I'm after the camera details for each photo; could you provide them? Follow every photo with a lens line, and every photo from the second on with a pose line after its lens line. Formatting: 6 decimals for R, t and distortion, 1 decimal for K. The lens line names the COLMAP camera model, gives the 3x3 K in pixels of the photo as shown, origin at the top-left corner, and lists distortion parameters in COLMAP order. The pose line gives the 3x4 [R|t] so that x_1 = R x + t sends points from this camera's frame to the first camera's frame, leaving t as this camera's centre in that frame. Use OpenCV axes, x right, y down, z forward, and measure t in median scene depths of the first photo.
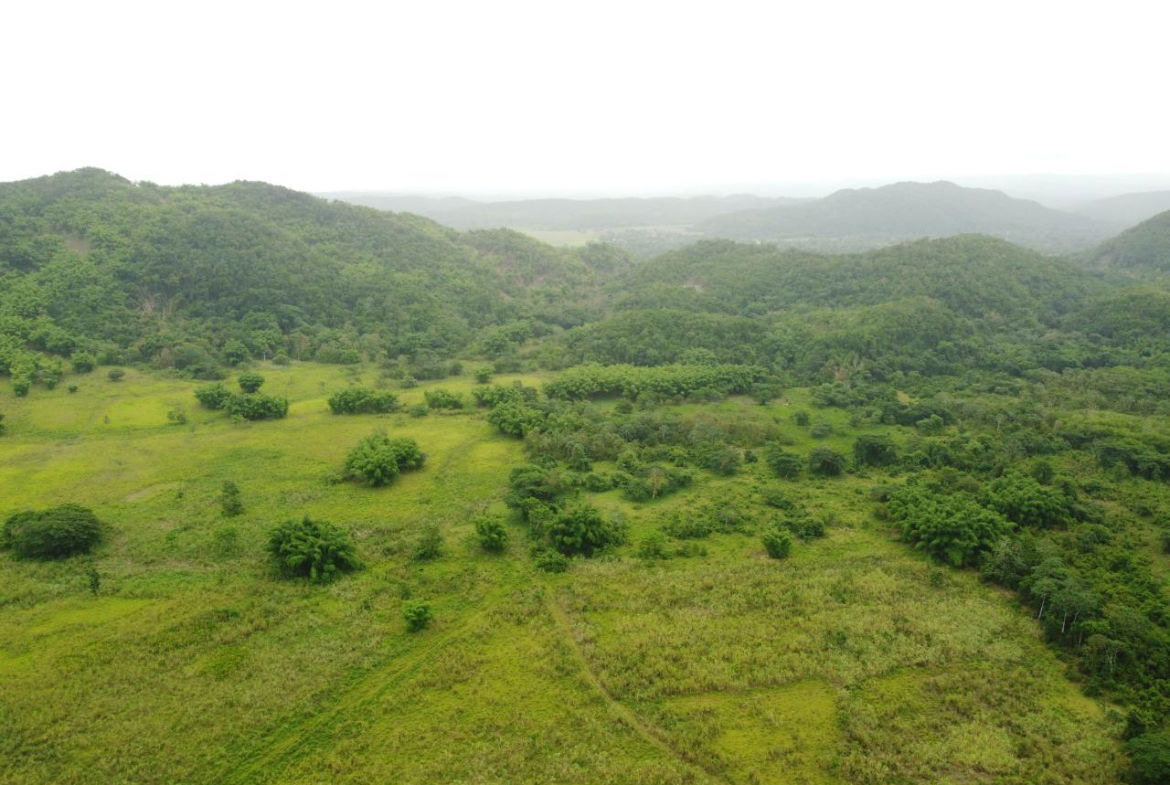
lens RADIAL K [[880.7, 0, 582.1], [0, 880.7, 391.6], [0, 0, 1]] dist [0.005654, -0.007622]
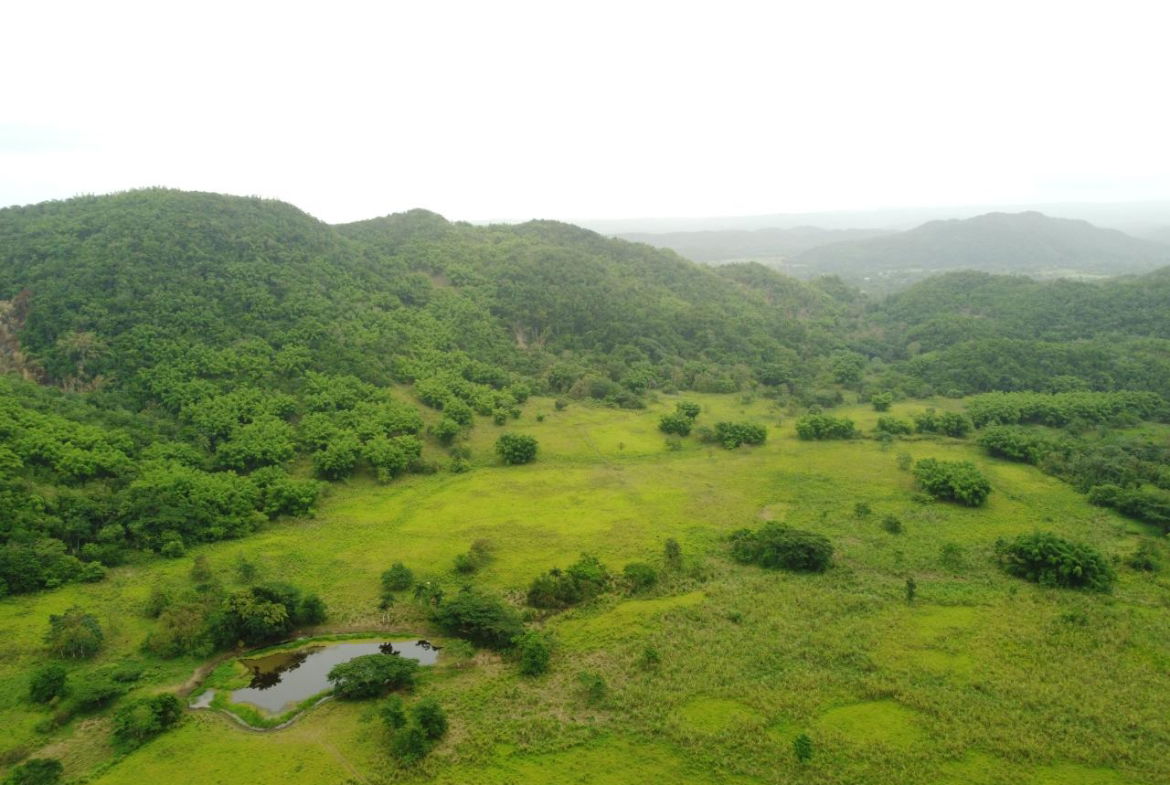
lens RADIAL K [[880.7, 0, 582.1], [0, 880.7, 391.6], [0, 0, 1]] dist [0.005654, -0.007622]
pose [[0.999815, -0.007011, -0.017888, -0.447138], [0.006352, 0.999308, -0.036644, 0.003796], [0.018133, 0.036523, 0.999168, -0.047404]]
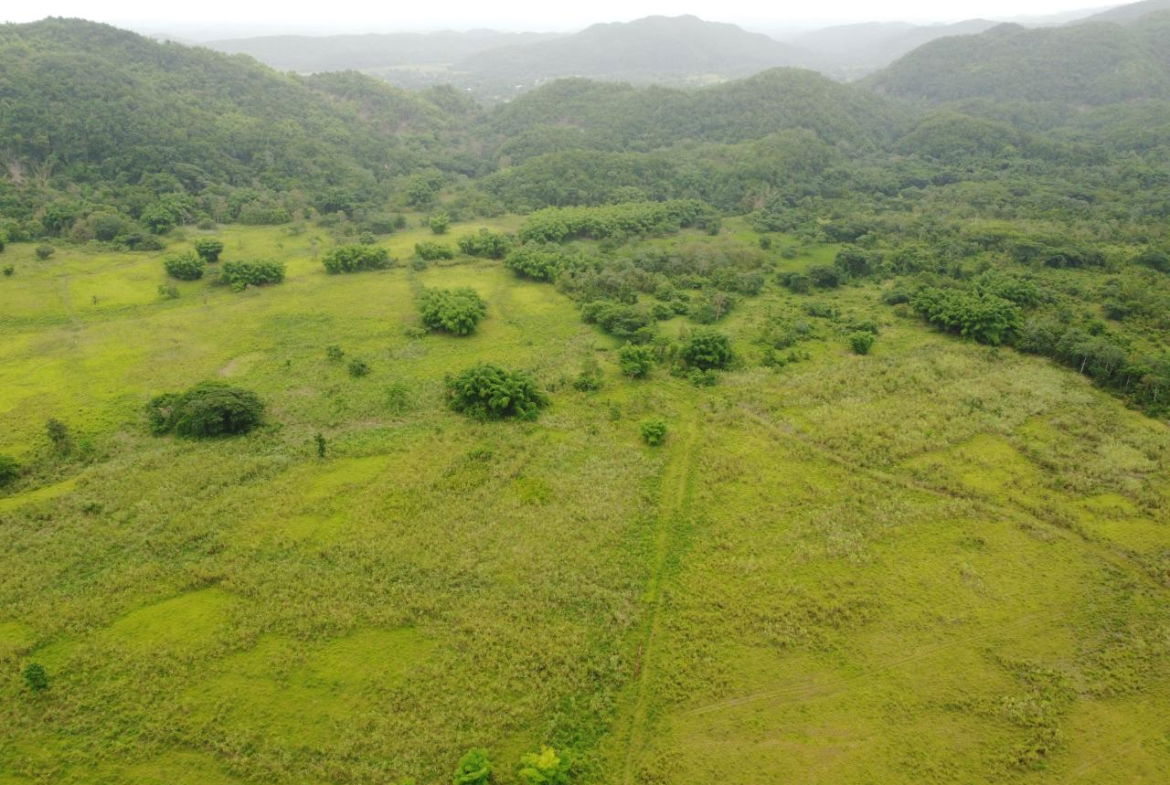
lens RADIAL K [[880.7, 0, 582.1], [0, 880.7, 391.6], [0, 0, 1]] dist [0.005654, -0.007622]
pose [[0.952024, -0.120928, 0.281116, -0.260464], [0.071739, 0.981205, 0.179136, -0.001477], [-0.297495, -0.150375, 0.942807, -0.009492]]
